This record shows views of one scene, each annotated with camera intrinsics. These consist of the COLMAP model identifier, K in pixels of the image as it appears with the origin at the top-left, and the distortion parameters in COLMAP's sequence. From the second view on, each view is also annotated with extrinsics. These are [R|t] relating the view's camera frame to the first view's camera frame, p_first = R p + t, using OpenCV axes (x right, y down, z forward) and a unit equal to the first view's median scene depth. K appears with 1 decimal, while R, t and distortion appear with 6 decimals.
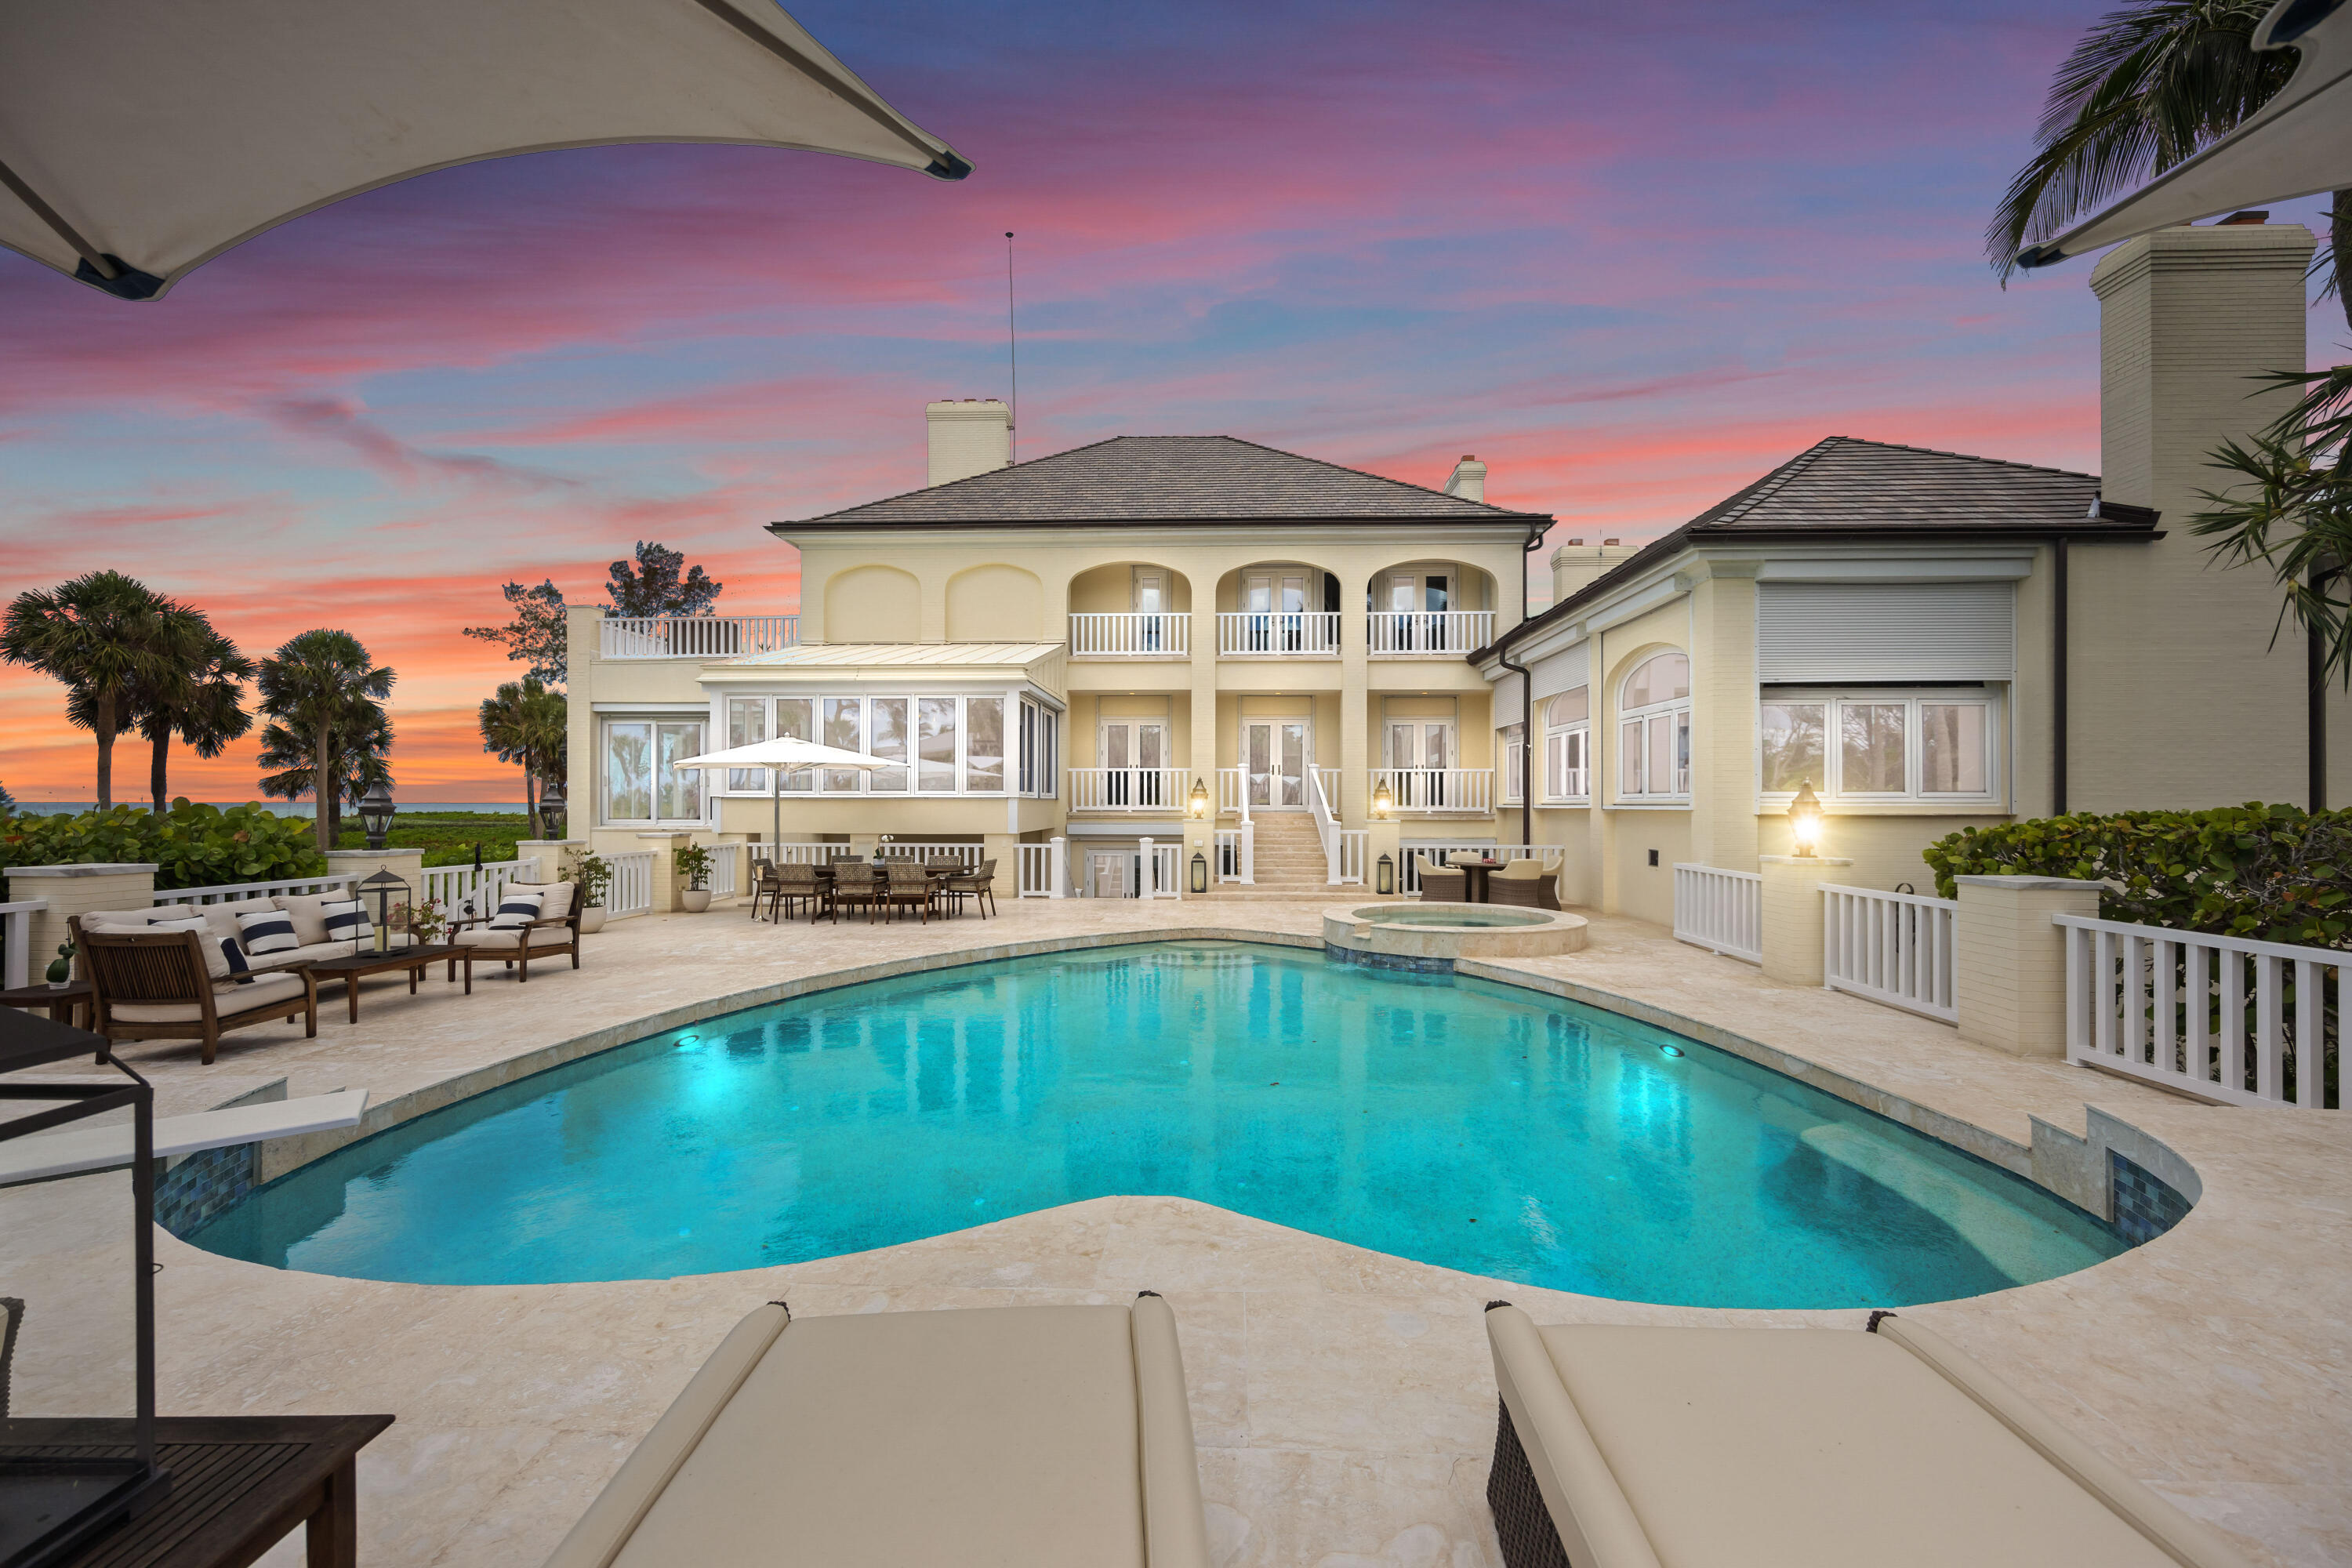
lens RADIAL K [[951.1, 0, 1167.5], [0, 951.1, 794.6], [0, 0, 1]] dist [-0.003111, -0.000238]
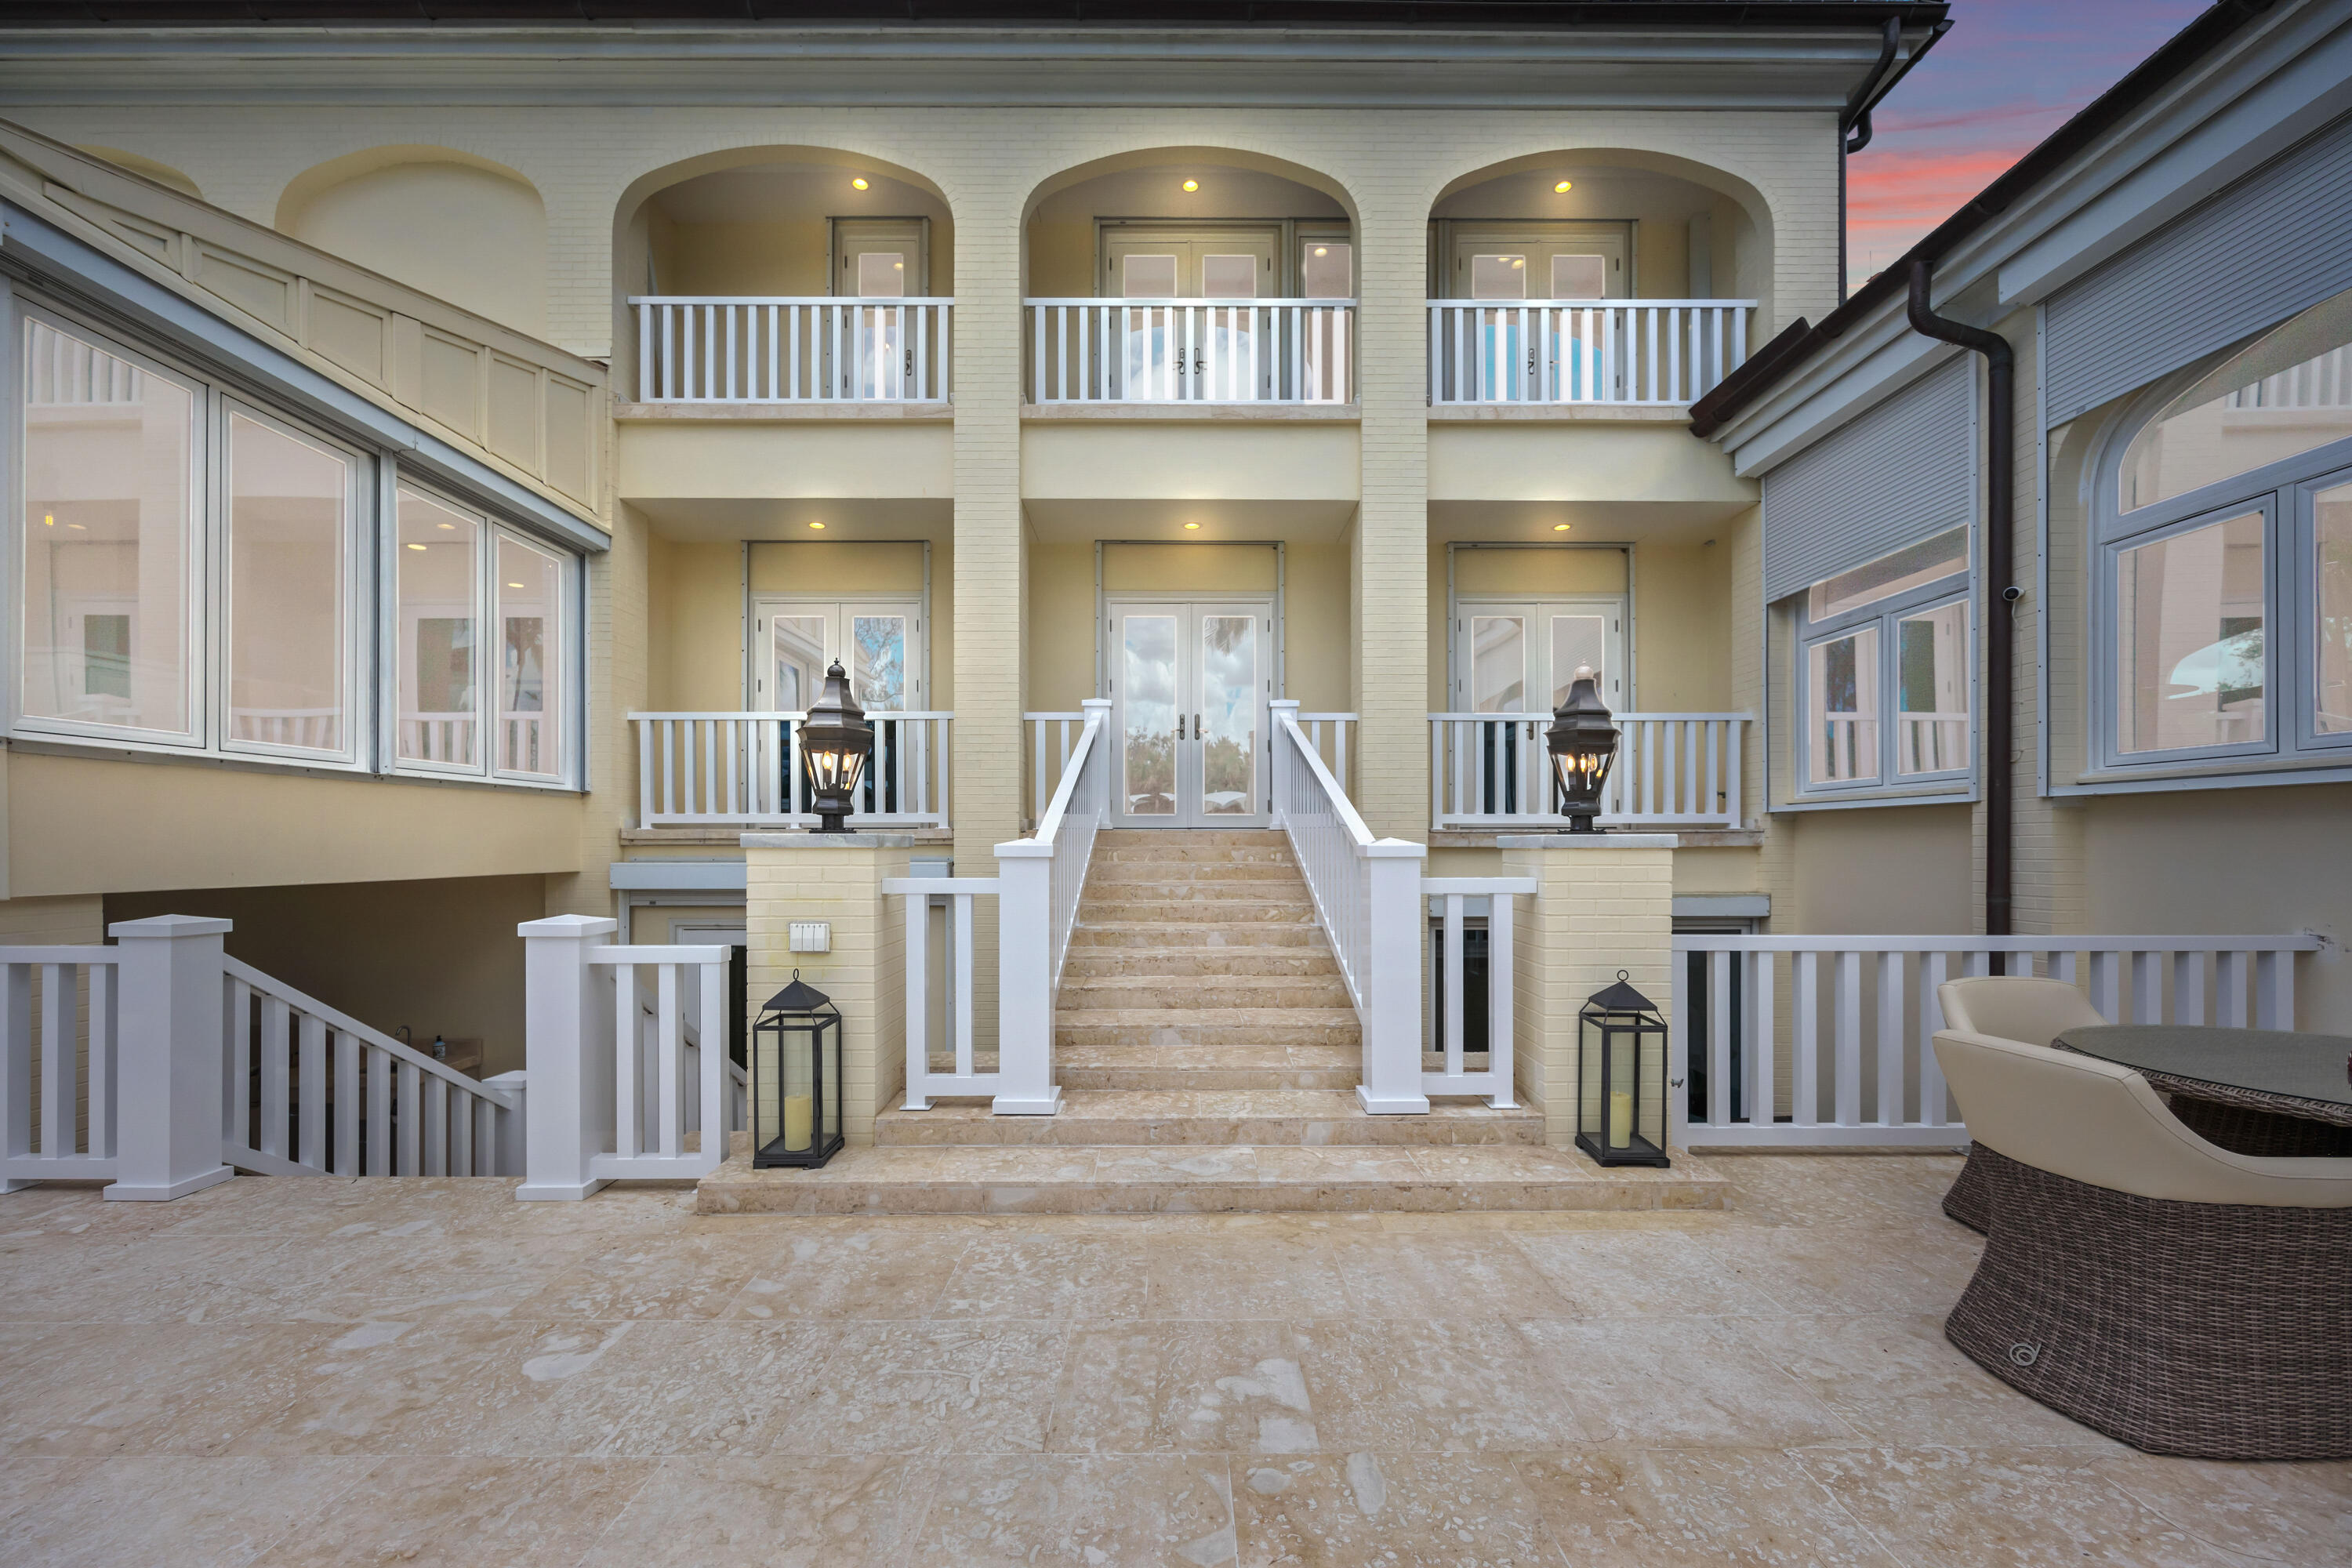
lens RADIAL K [[941.7, 0, 1168.6], [0, 941.7, 841.5], [0, 0, 1]] dist [-0.000474, -0.000025]
pose [[0.998420, -0.002905, 0.056122, 0.099685], [0.002809, 0.999994, 0.001787, 0.026419], [-0.056127, -0.001626, 0.998422, 0.721887]]
